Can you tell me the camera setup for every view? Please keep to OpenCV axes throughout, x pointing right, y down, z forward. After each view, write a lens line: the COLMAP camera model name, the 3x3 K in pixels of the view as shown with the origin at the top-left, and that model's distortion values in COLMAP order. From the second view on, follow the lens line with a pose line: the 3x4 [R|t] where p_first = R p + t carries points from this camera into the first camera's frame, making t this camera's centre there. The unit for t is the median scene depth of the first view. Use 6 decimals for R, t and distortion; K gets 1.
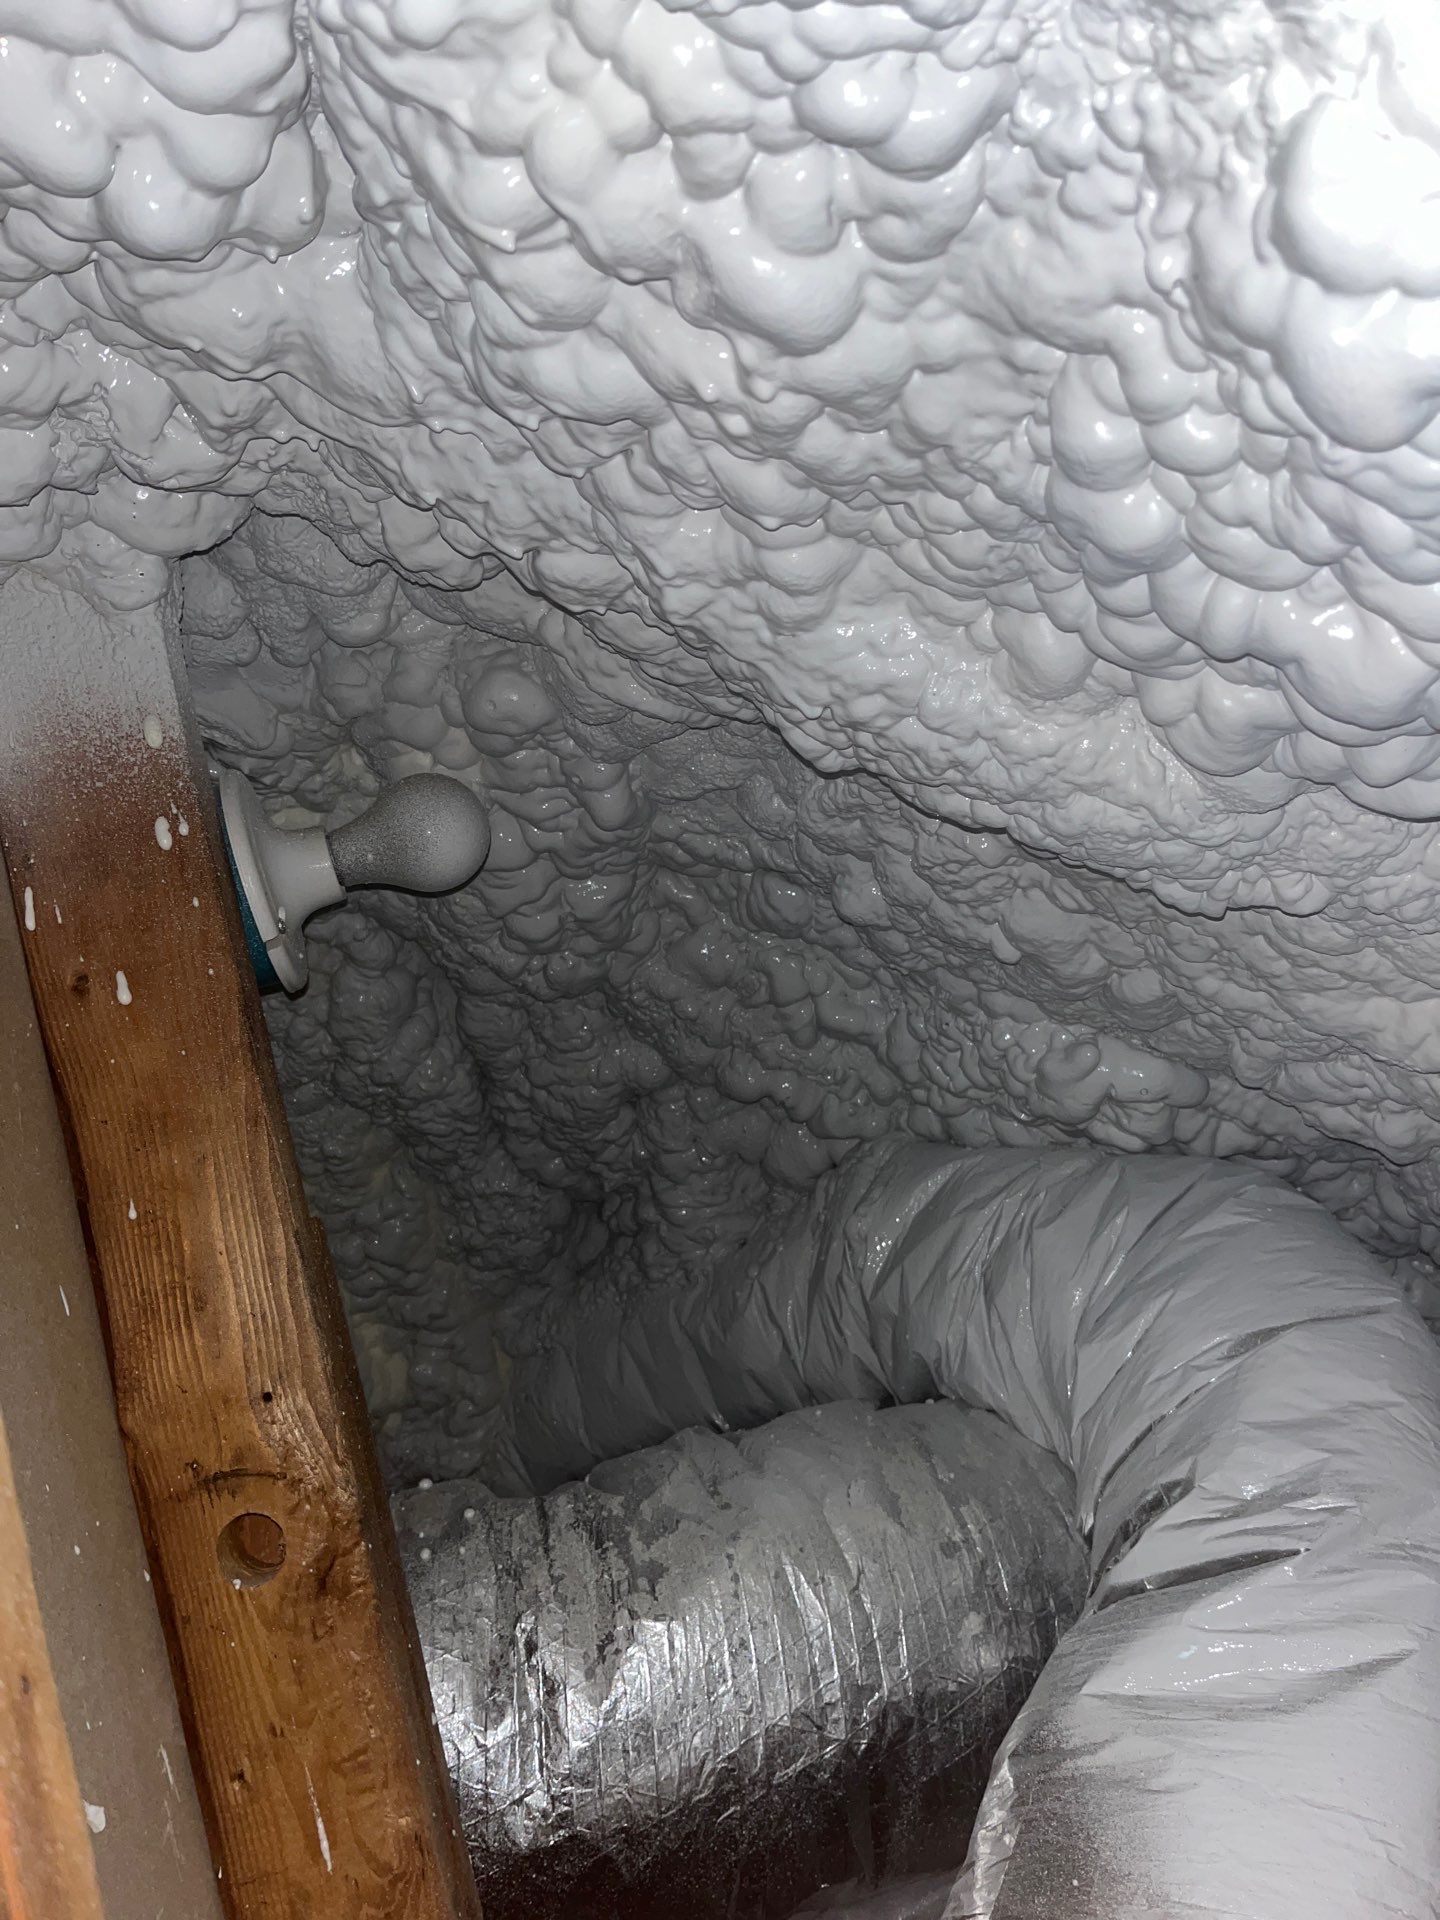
lens RADIAL K [[1477.9, 0, 721.4], [0, 1477.9, 949.2], [0, 0, 1]] dist [0.043199, -0.079112]
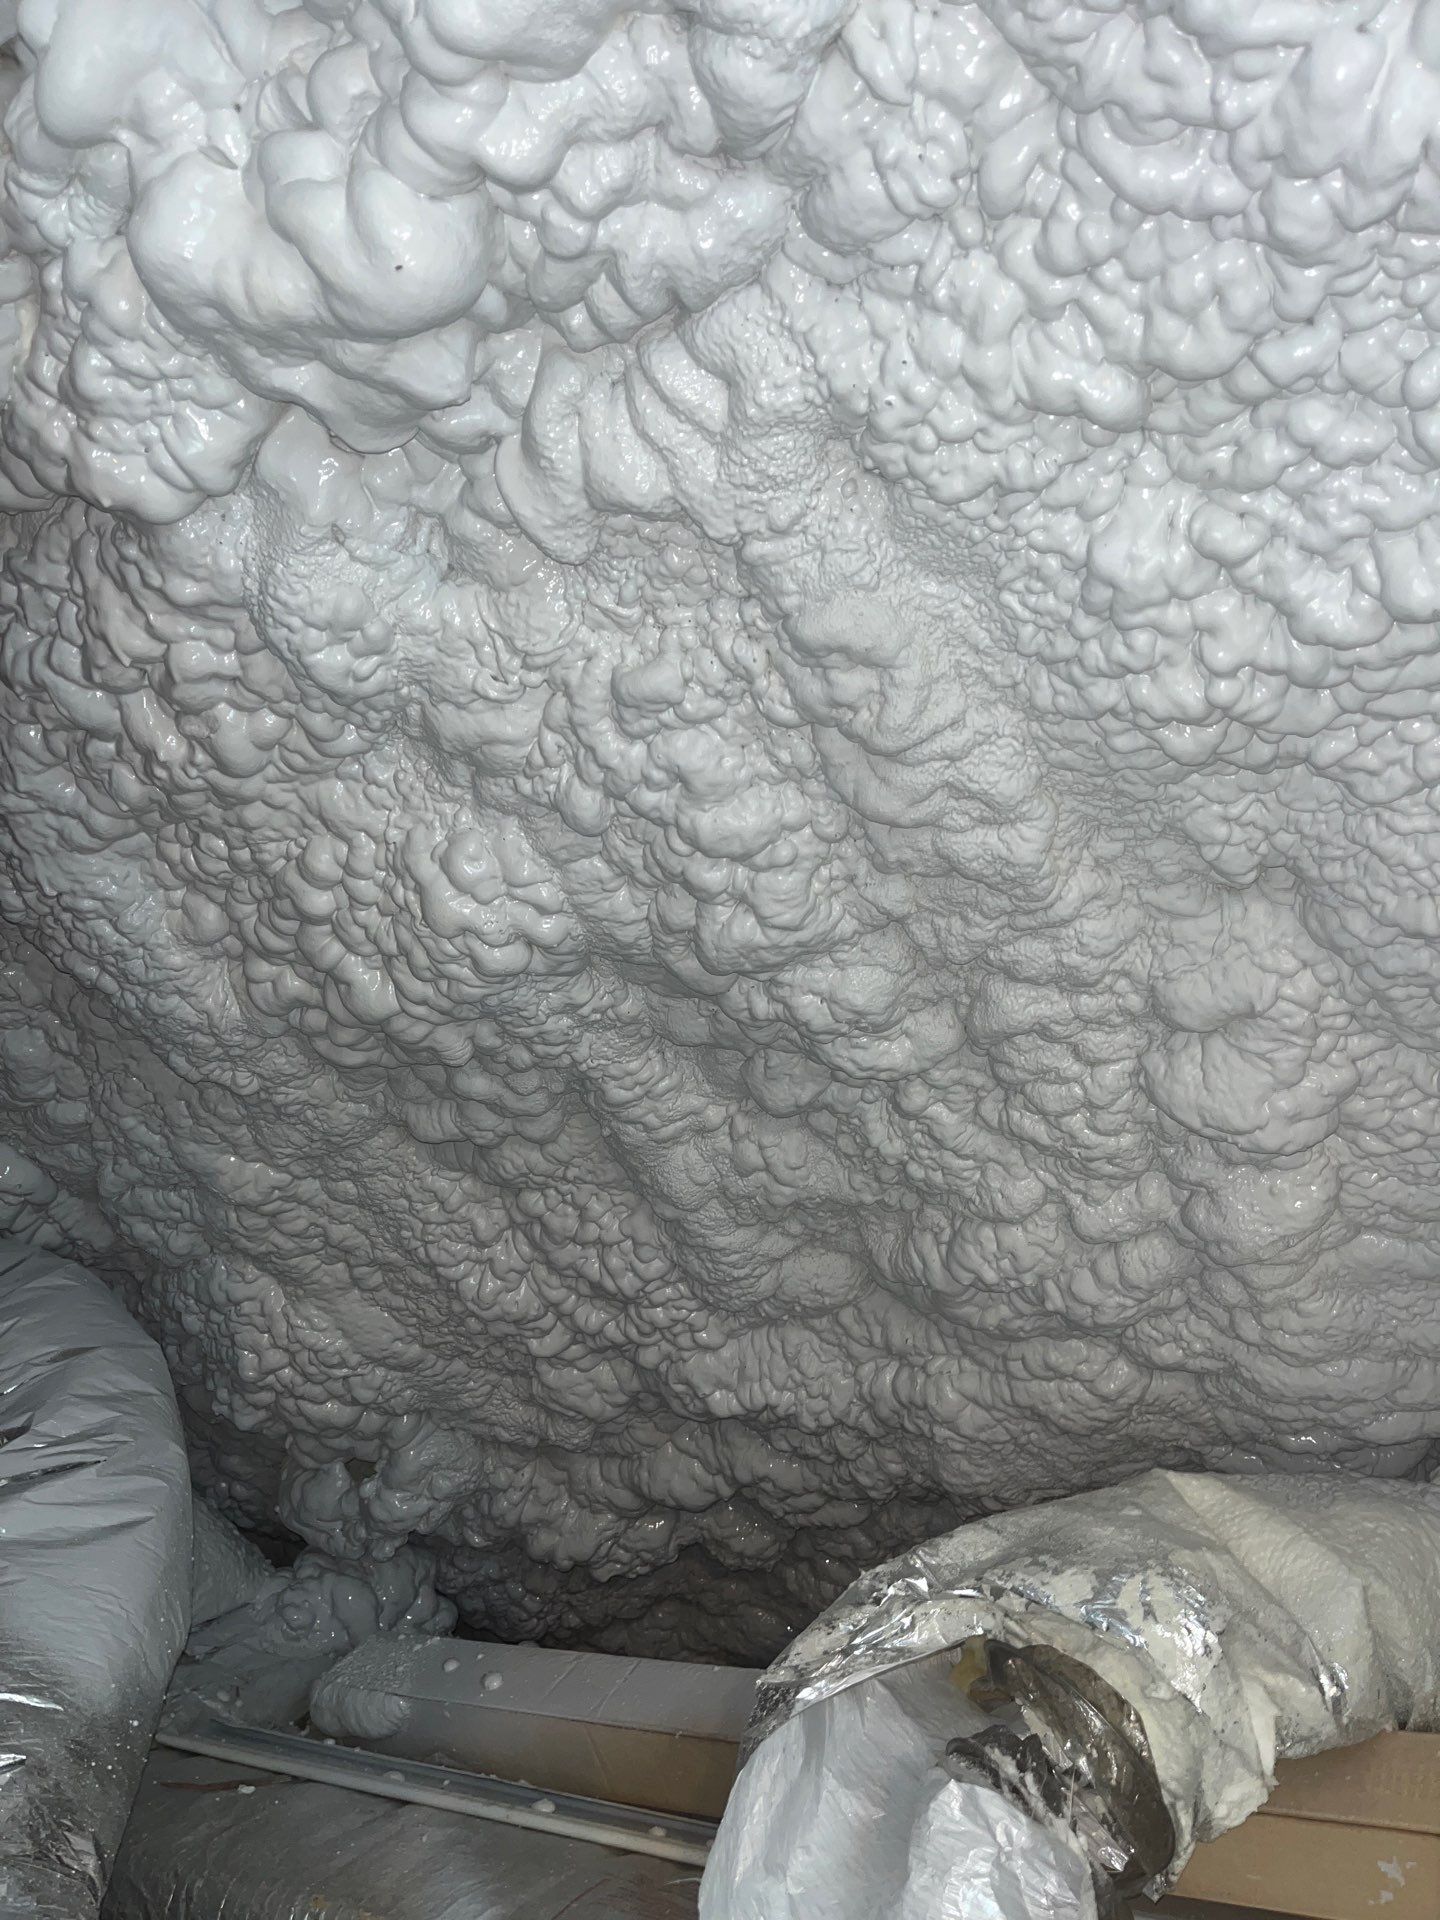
lens RADIAL K [[1477.9, 0, 715.9], [0, 1477.9, 964.7], [0, 0, 1]] dist [0.043199, -0.079112]
pose [[0.573074, 0.355930, 0.738173, -0.703783], [-0.239057, 0.934187, -0.264853, 0.176254], [-0.783861, -0.024685, 0.620446, -0.614321]]
